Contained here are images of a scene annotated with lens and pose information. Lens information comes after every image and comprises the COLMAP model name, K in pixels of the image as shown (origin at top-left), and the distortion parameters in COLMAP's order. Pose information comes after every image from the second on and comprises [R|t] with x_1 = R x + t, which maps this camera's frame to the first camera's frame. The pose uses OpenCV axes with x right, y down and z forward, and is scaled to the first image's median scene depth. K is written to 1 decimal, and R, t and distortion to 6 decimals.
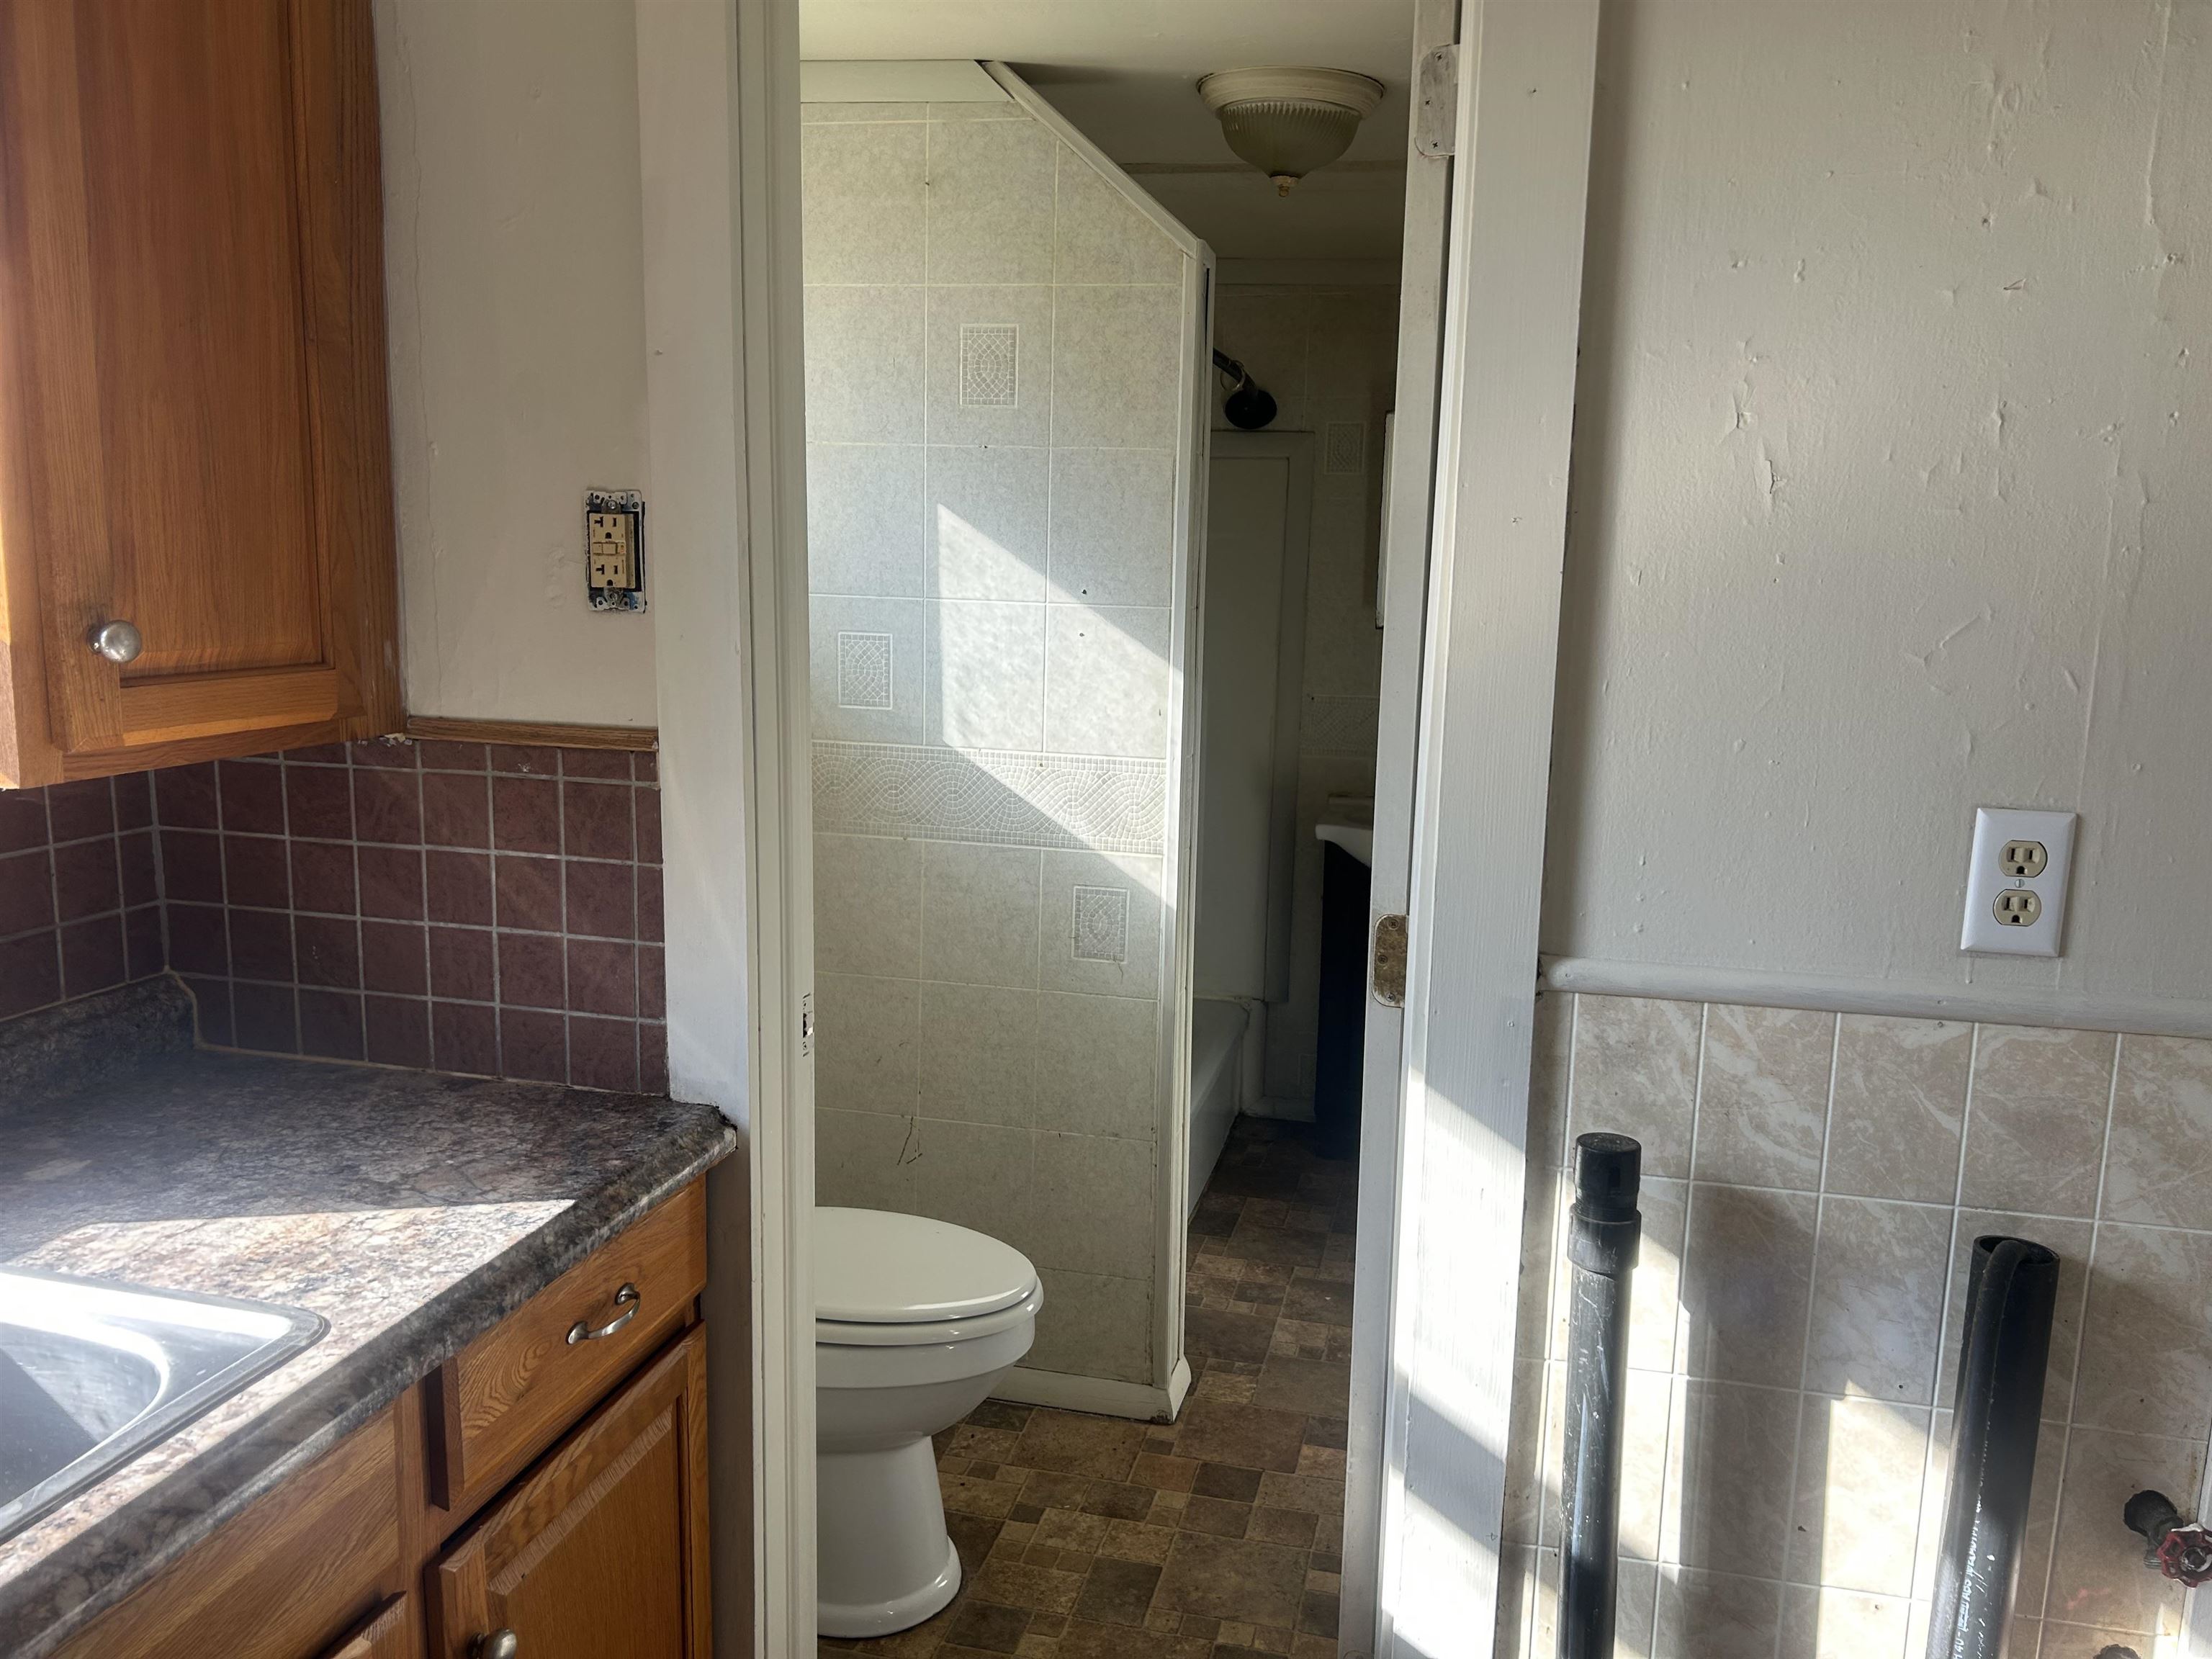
lens RADIAL K [[1672.5, 0, 1108.6], [0, 1672.5, 851.2], [0, 0, 1]] dist [0.023527, -0.017079]
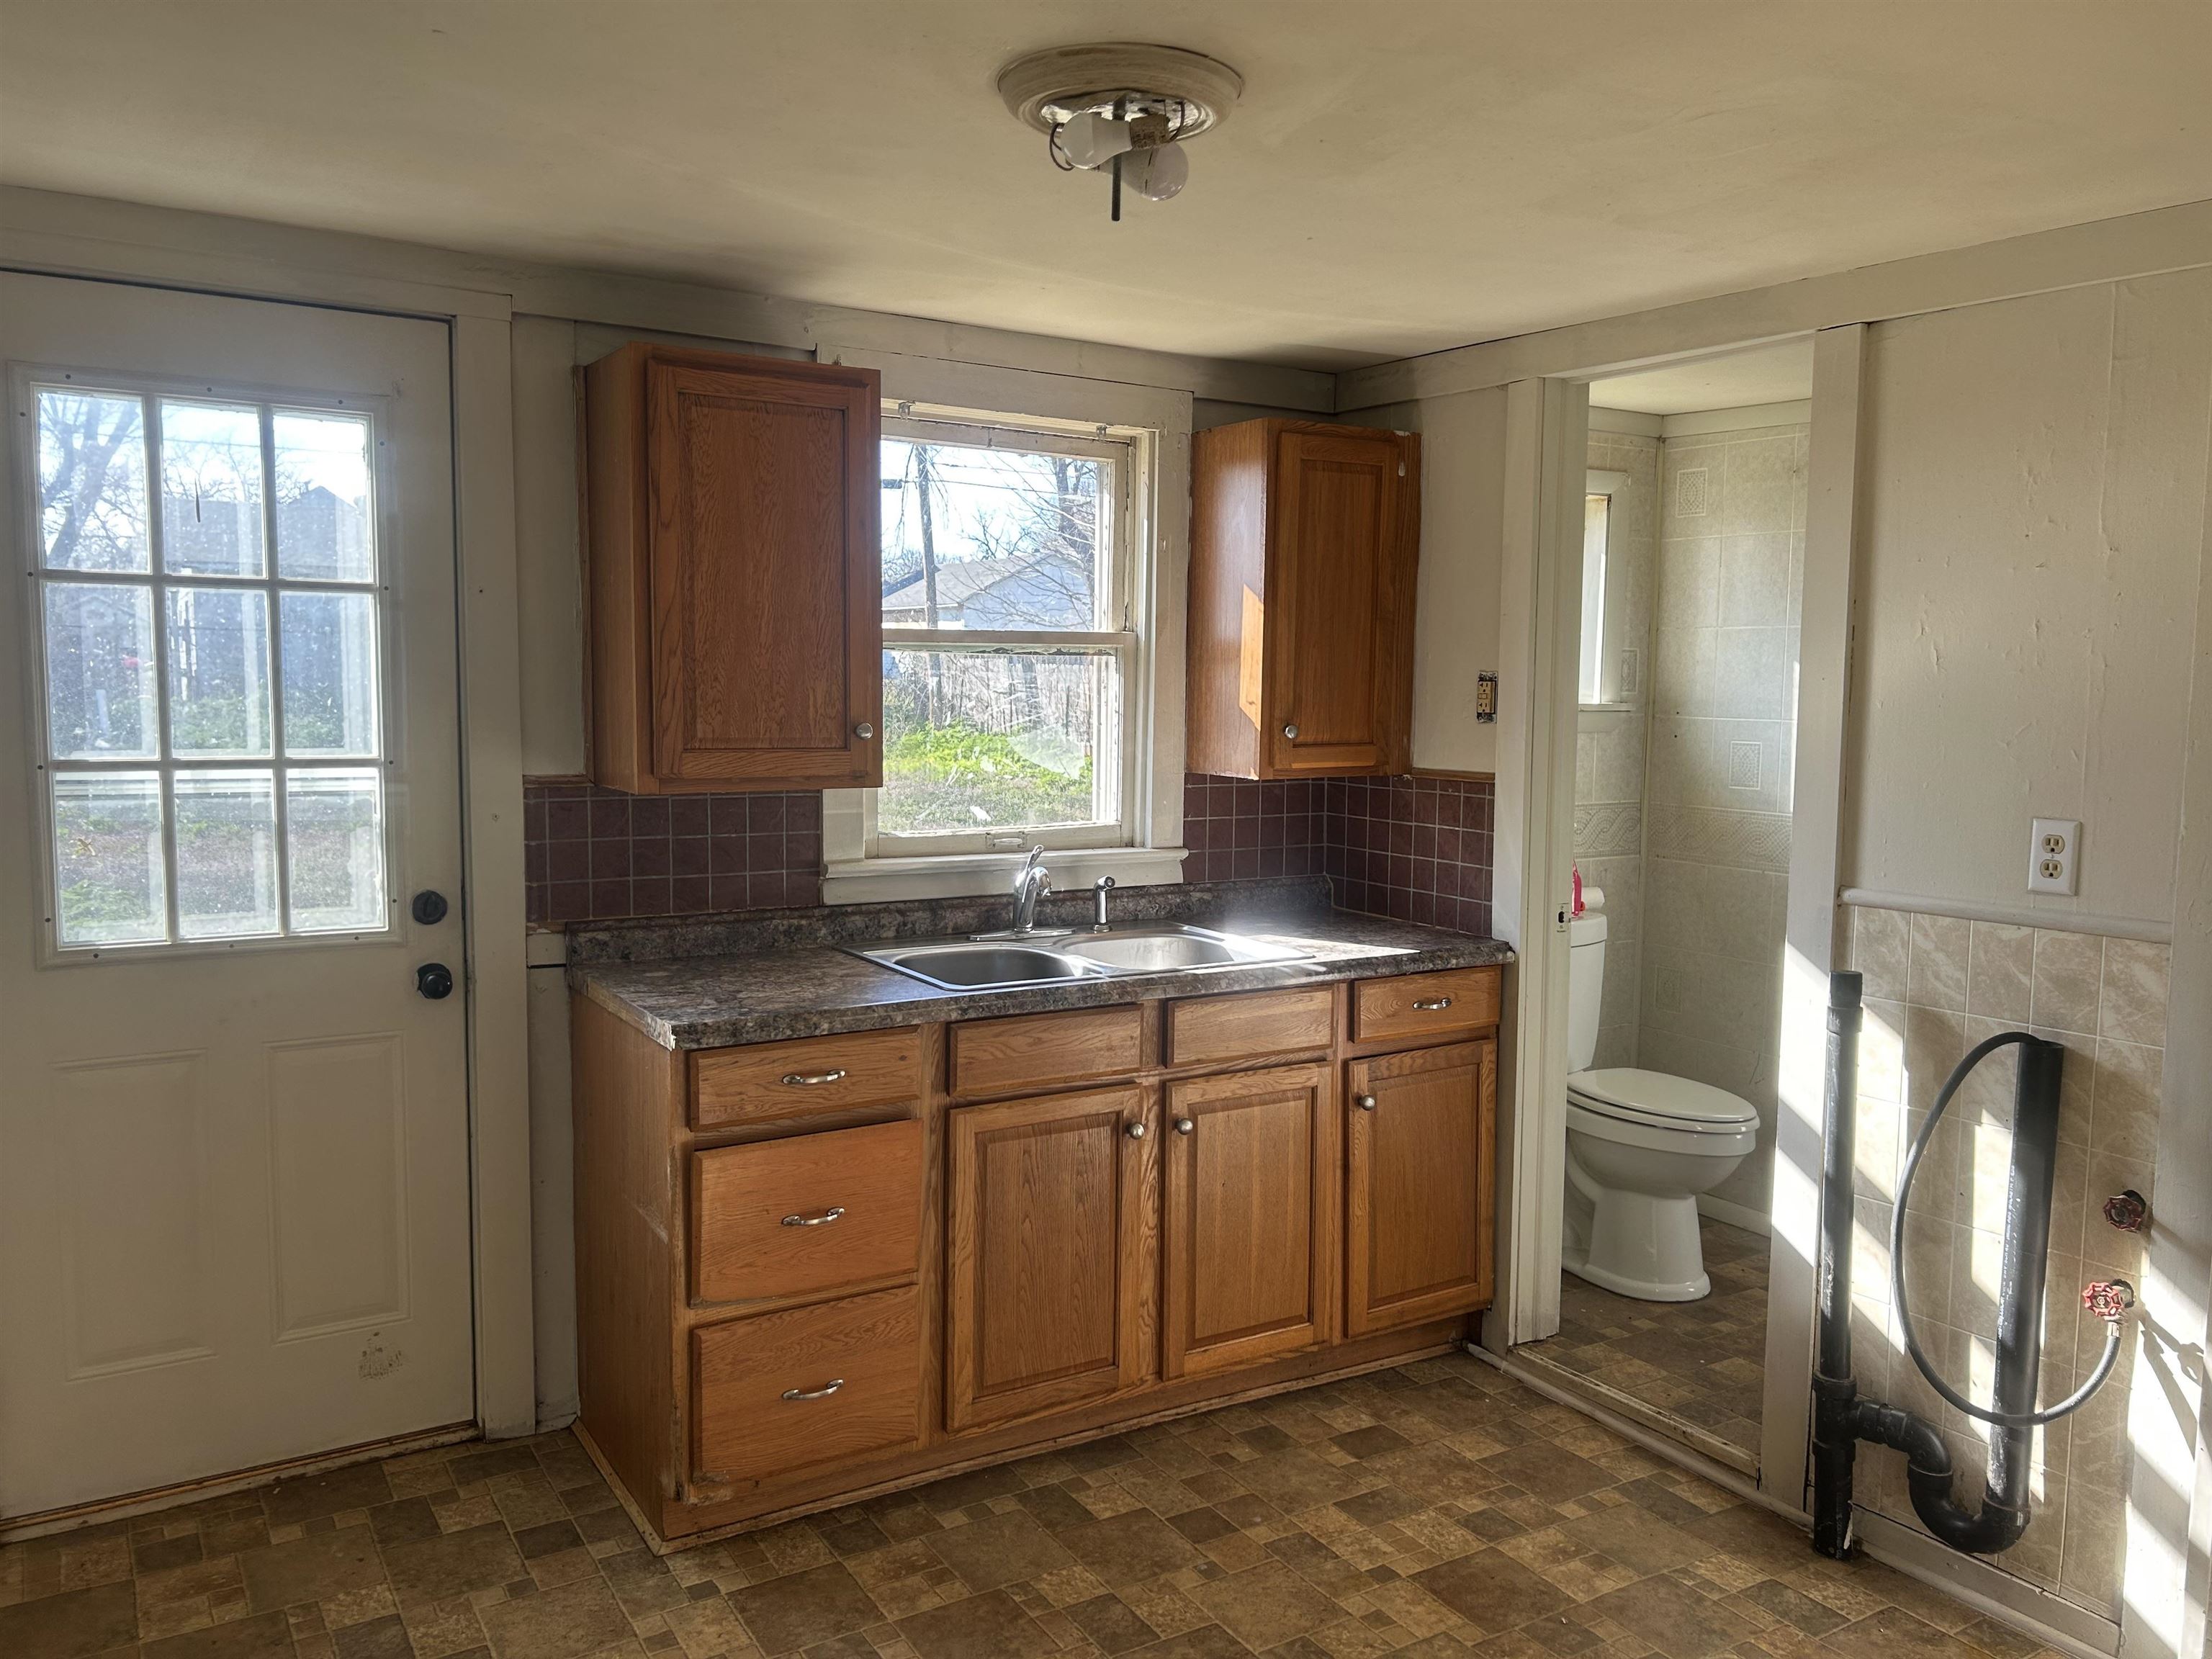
lens RADIAL K [[1672.5, 0, 1102.6], [0, 1672.5, 828.2], [0, 0, 1]] dist [0.023527, -0.017079]
pose [[0.716284, 0.043624, -0.696444, 1.062082], [-0.108744, 0.992829, -0.049652, 0.195556], [0.689284, 0.111299, 0.715891, -1.133718]]
